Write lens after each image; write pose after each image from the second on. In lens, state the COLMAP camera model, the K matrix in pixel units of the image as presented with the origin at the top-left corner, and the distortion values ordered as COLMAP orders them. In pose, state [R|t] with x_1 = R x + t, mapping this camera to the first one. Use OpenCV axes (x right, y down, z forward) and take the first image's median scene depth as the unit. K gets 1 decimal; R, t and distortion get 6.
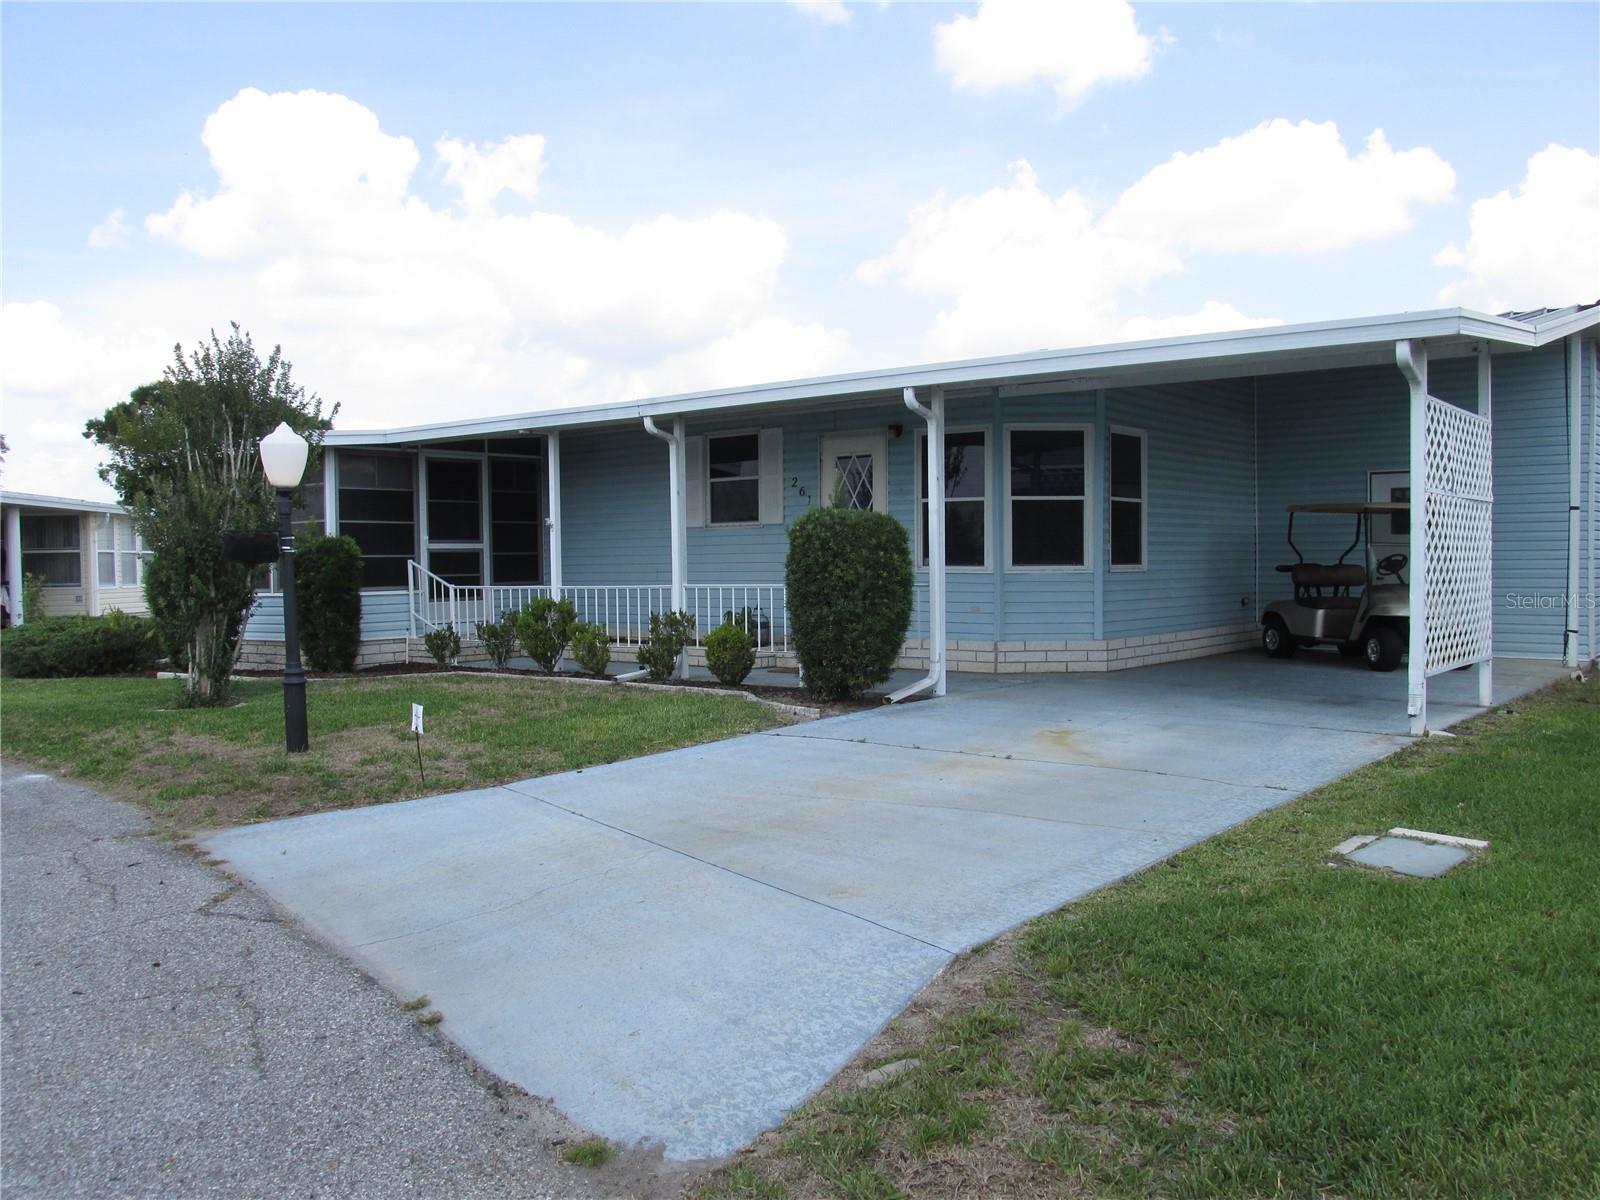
lens RADIAL K [[1318.3, 0, 801.7], [0, 1318.3, 600.5], [0, 0, 1]] dist [-0.023284, -0.010564]
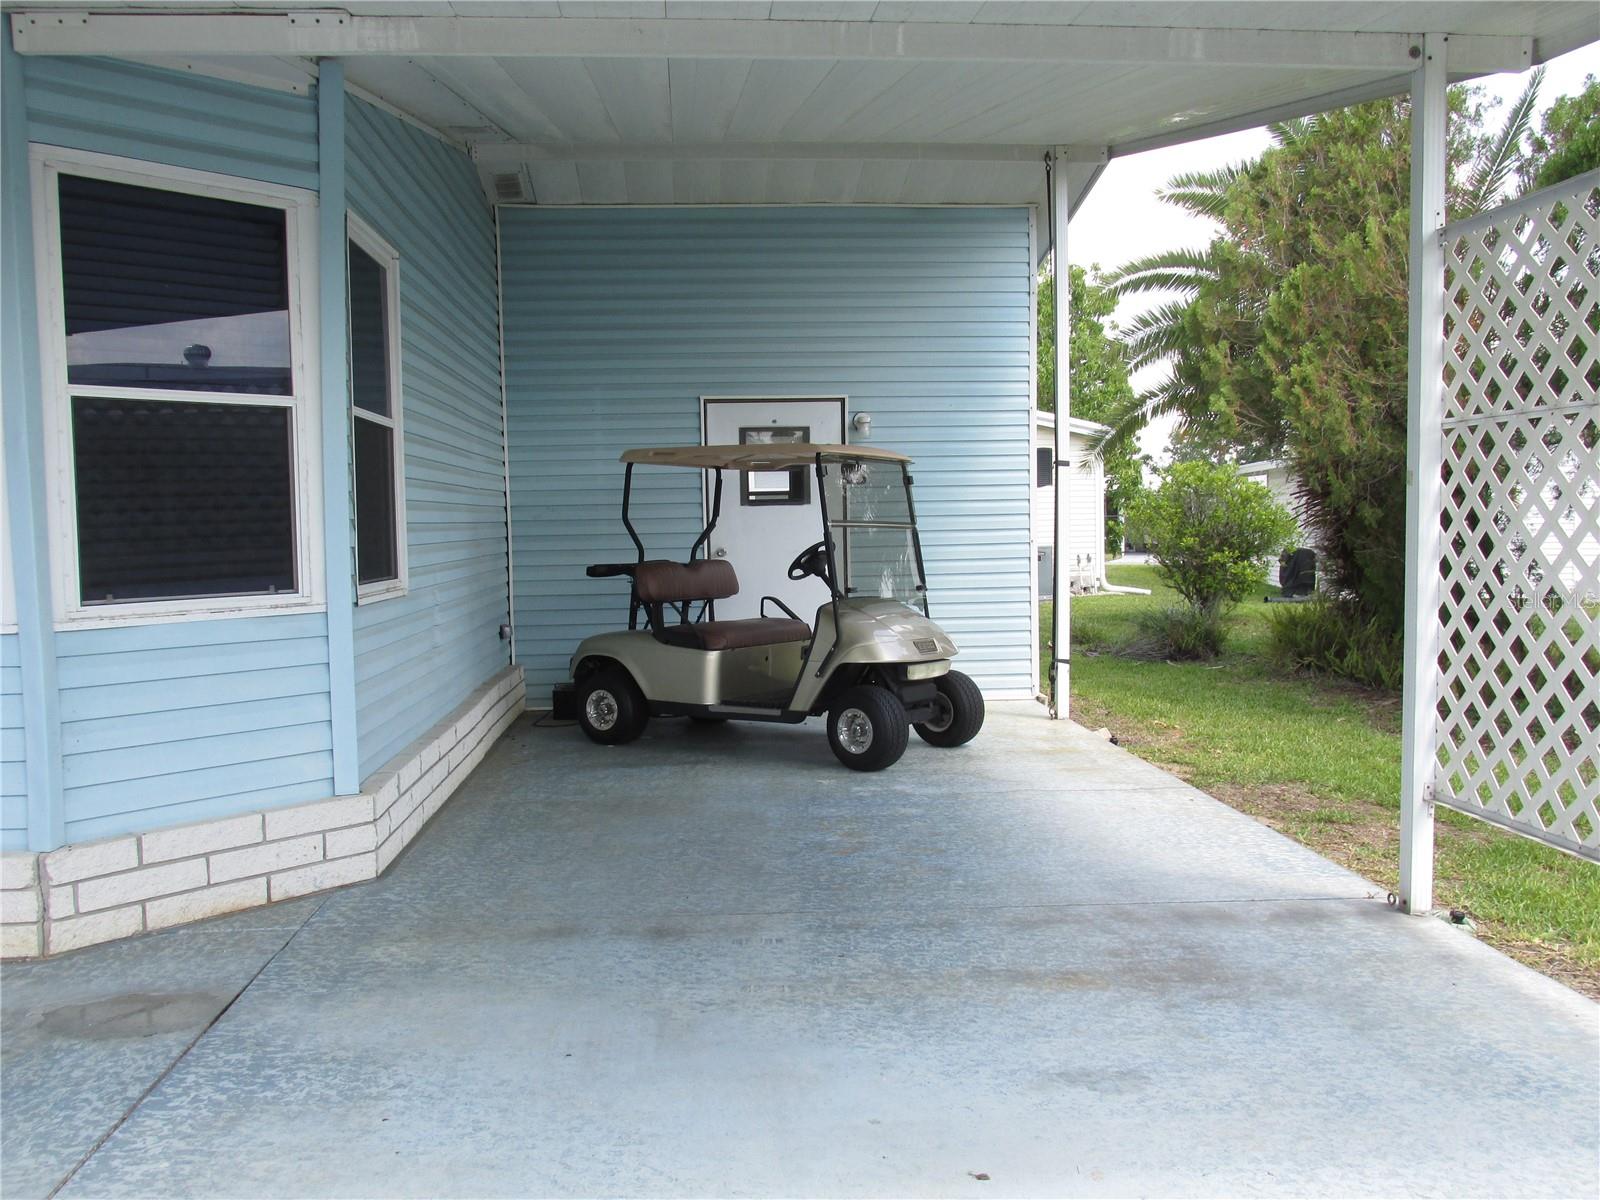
lens RADIAL K [[1318.3, 0, 806.4], [0, 1318.3, 594.1], [0, 0, 1]] dist [-0.023284, -0.010564]
pose [[0.716207, -0.045226, 0.696421, 0.065649], [0.035759, 0.998965, 0.028098, -0.031213], [-0.696971, 0.004780, 0.717083, 0.648863]]
